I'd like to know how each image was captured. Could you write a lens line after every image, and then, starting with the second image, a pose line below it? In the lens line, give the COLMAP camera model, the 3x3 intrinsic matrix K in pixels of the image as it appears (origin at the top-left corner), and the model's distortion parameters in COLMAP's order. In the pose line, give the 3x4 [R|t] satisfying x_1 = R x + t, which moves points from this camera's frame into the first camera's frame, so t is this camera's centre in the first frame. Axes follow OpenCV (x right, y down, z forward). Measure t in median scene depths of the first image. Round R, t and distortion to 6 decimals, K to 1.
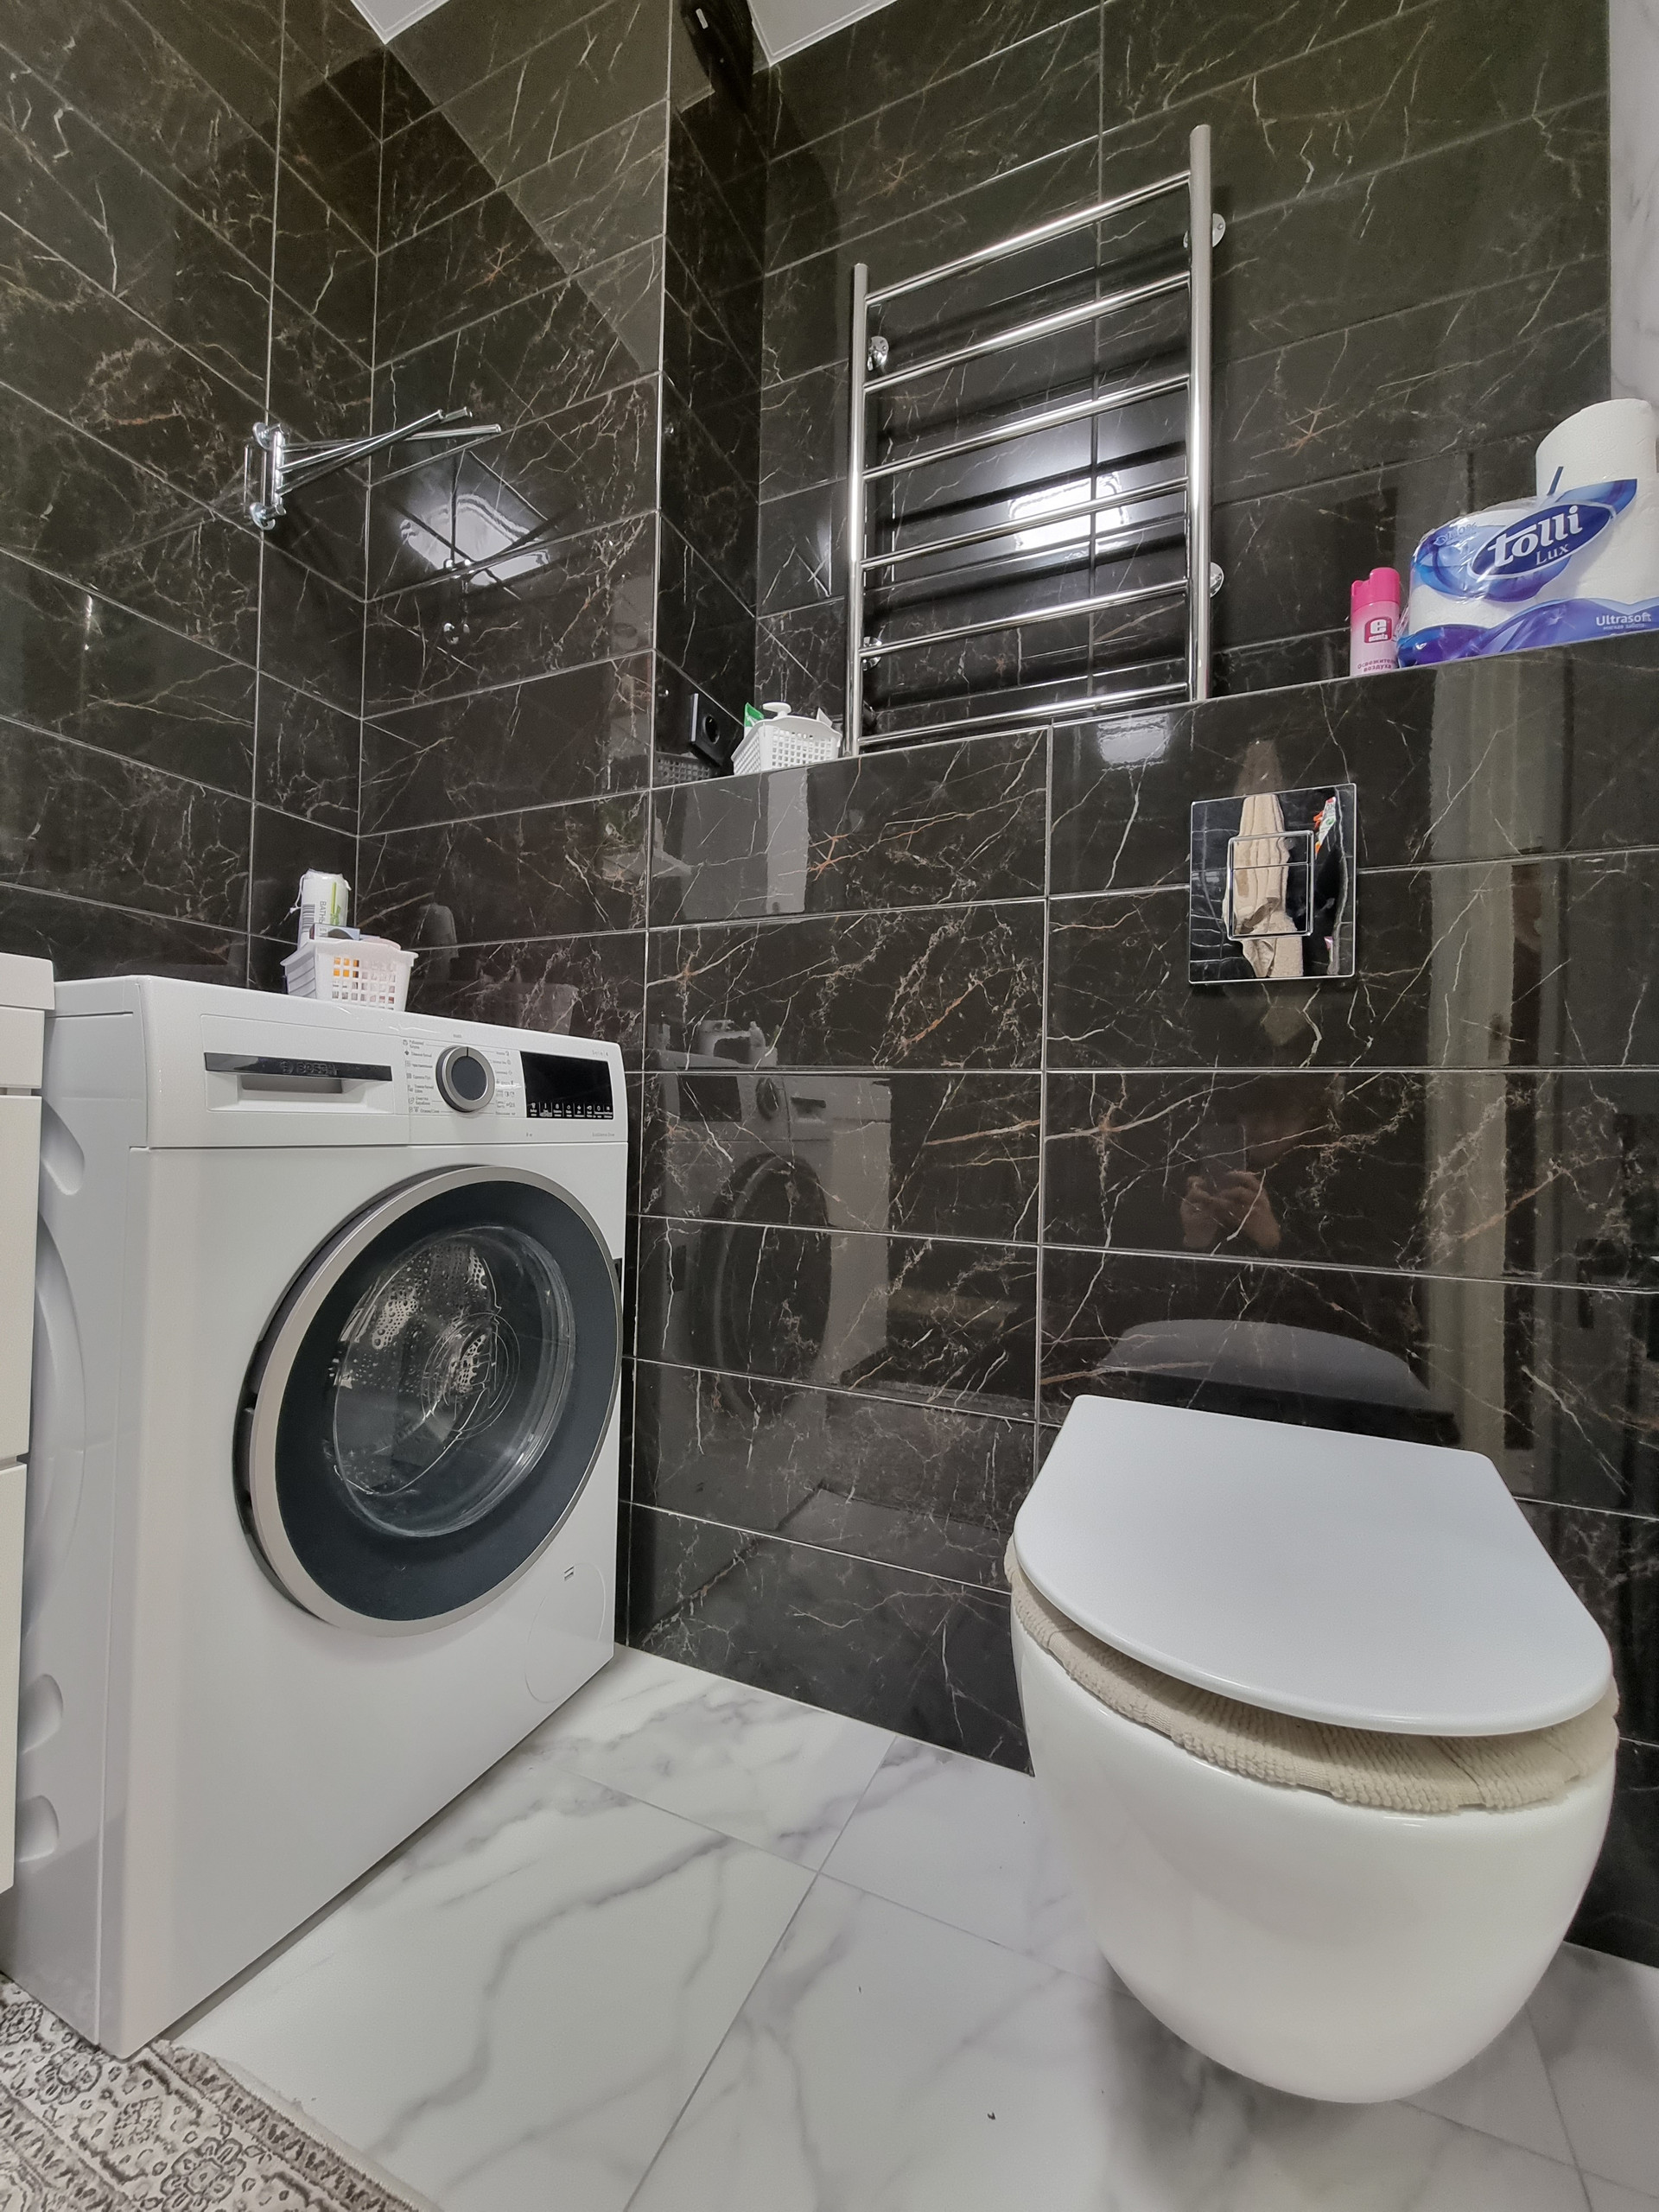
lens RADIAL K [[899.9, 0, 829.5], [0, 899.9, 1106.0], [0, 0, 1]] dist [0.004225, -0.003277]
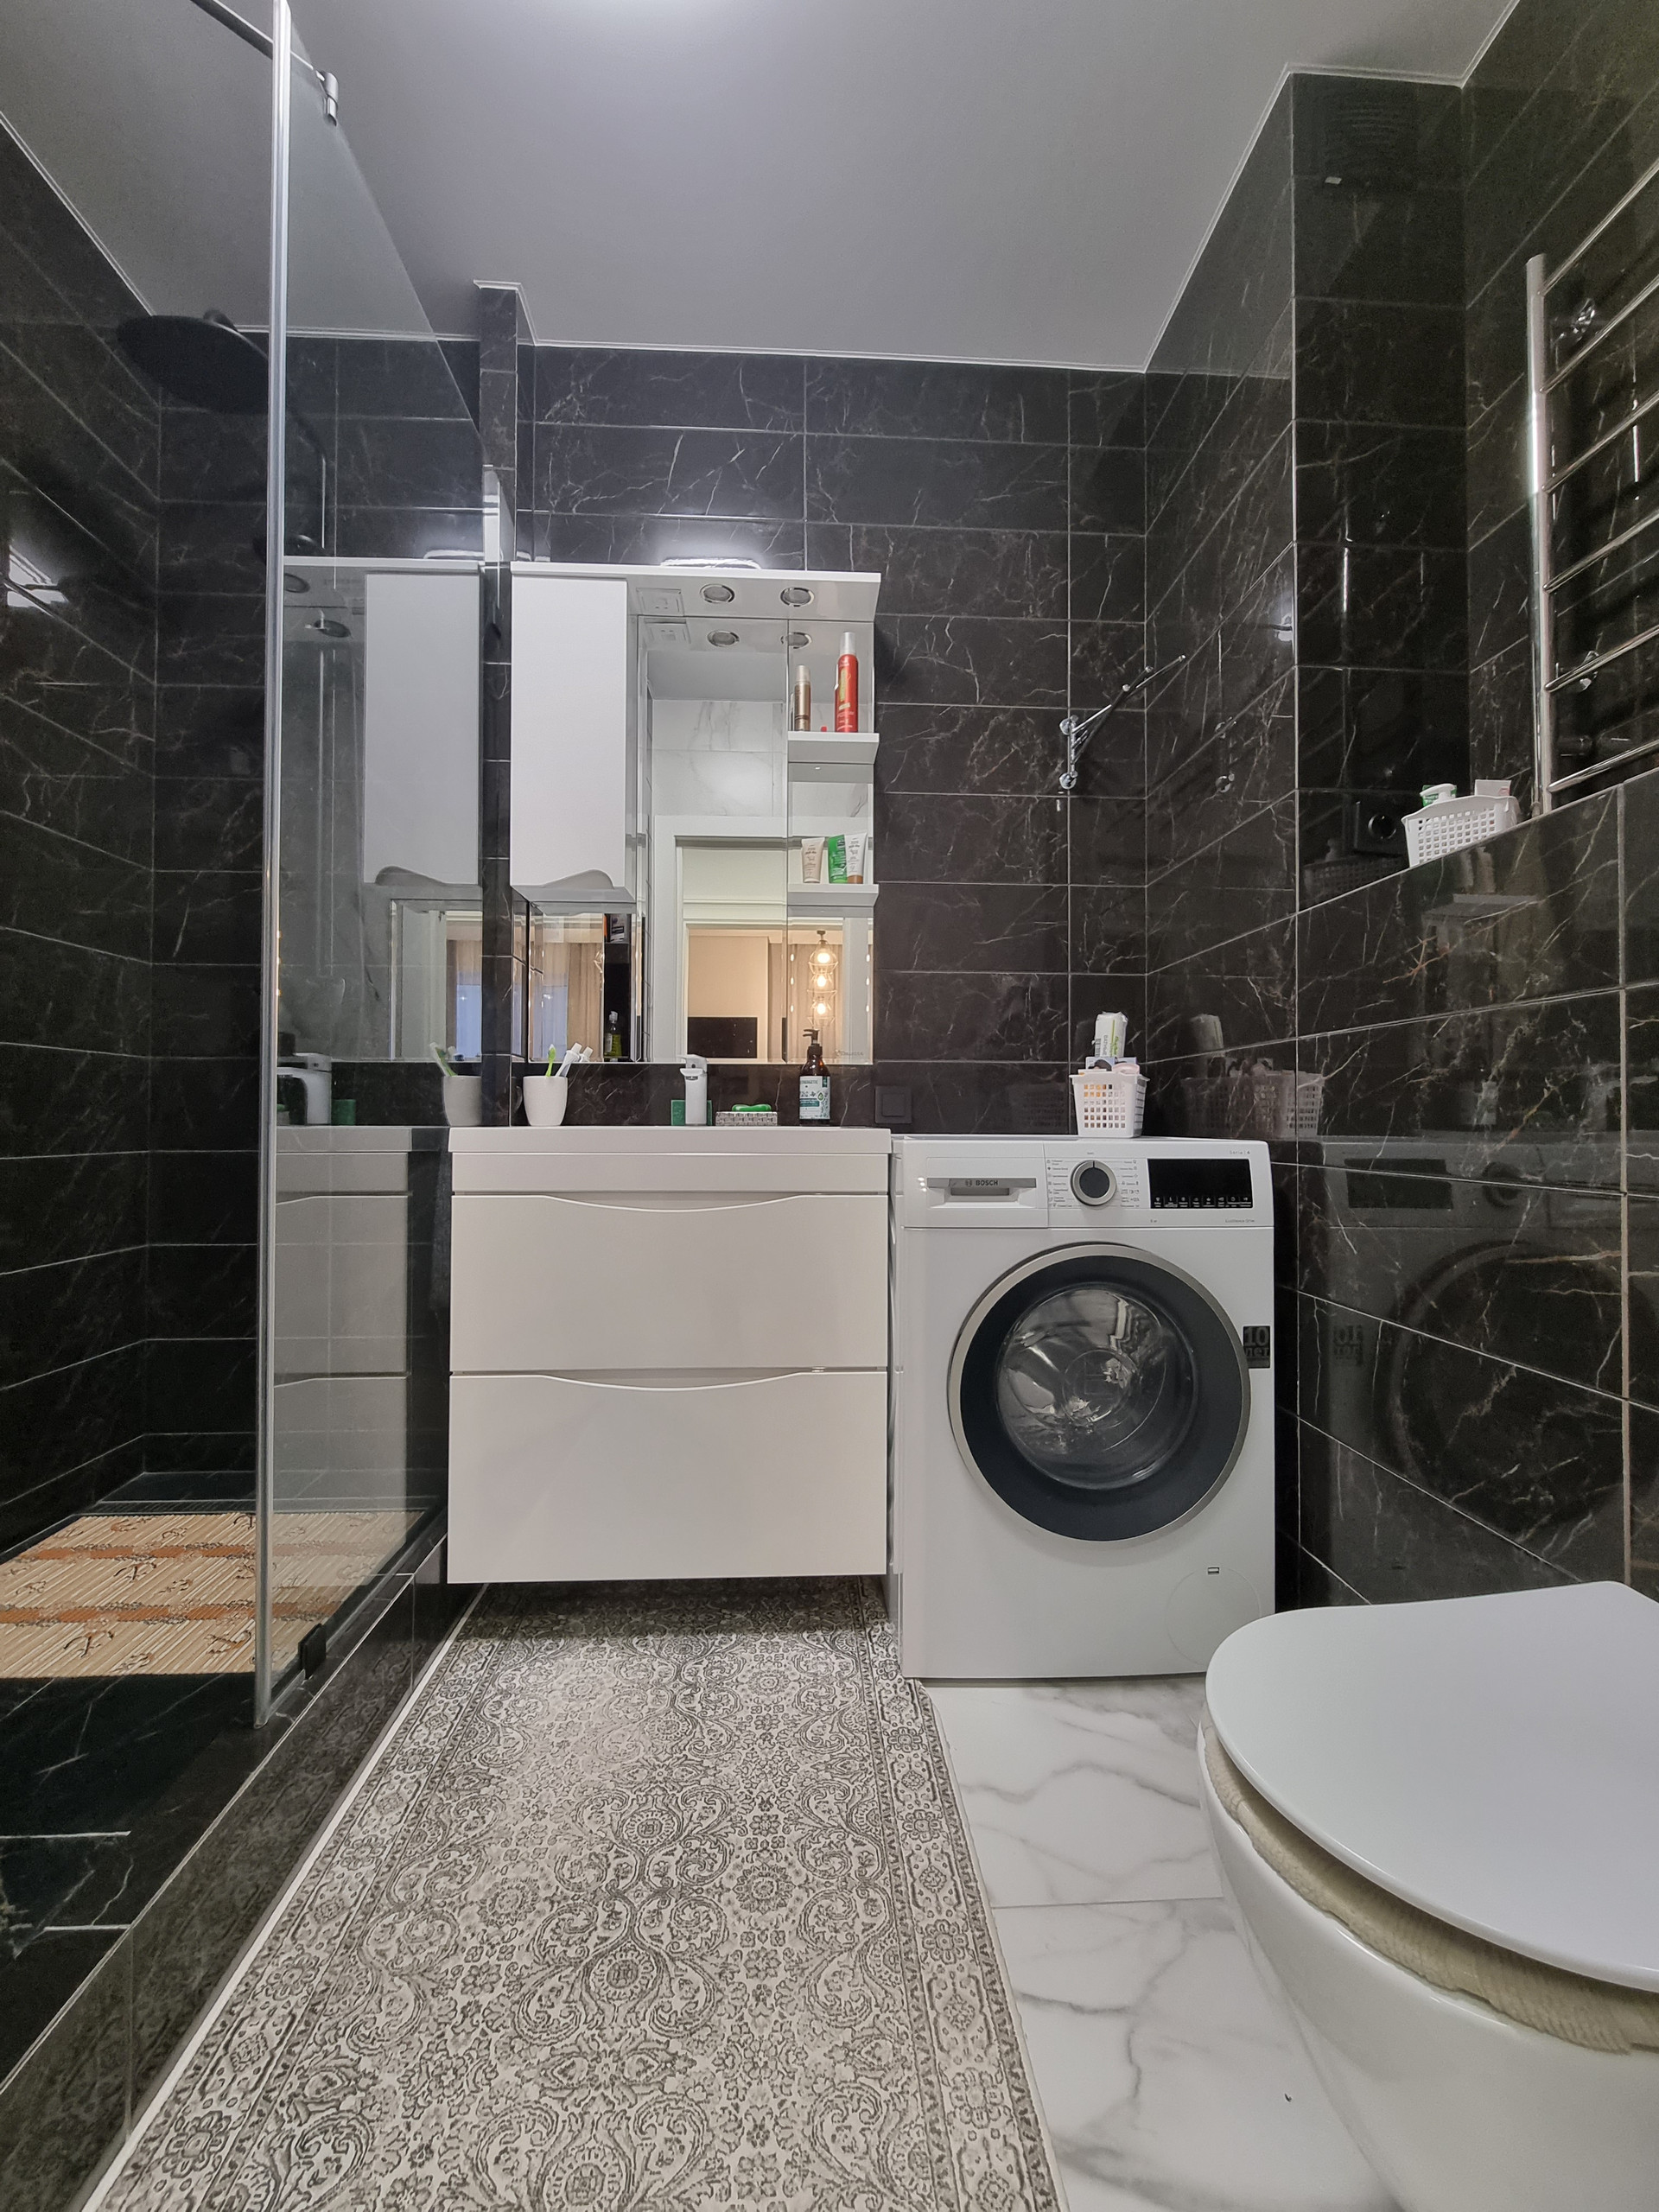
lens RADIAL K [[899.9, 0, 829.5], [0, 899.9, 1106.0], [0, 0, 1]] dist [0.004225, -0.003277]
pose [[0.463848, -0.036084, -0.885179, 0.615611], [0.024331, 0.999312, -0.027987, -0.110516], [0.885580, -0.008556, 0.464407, -0.053356]]
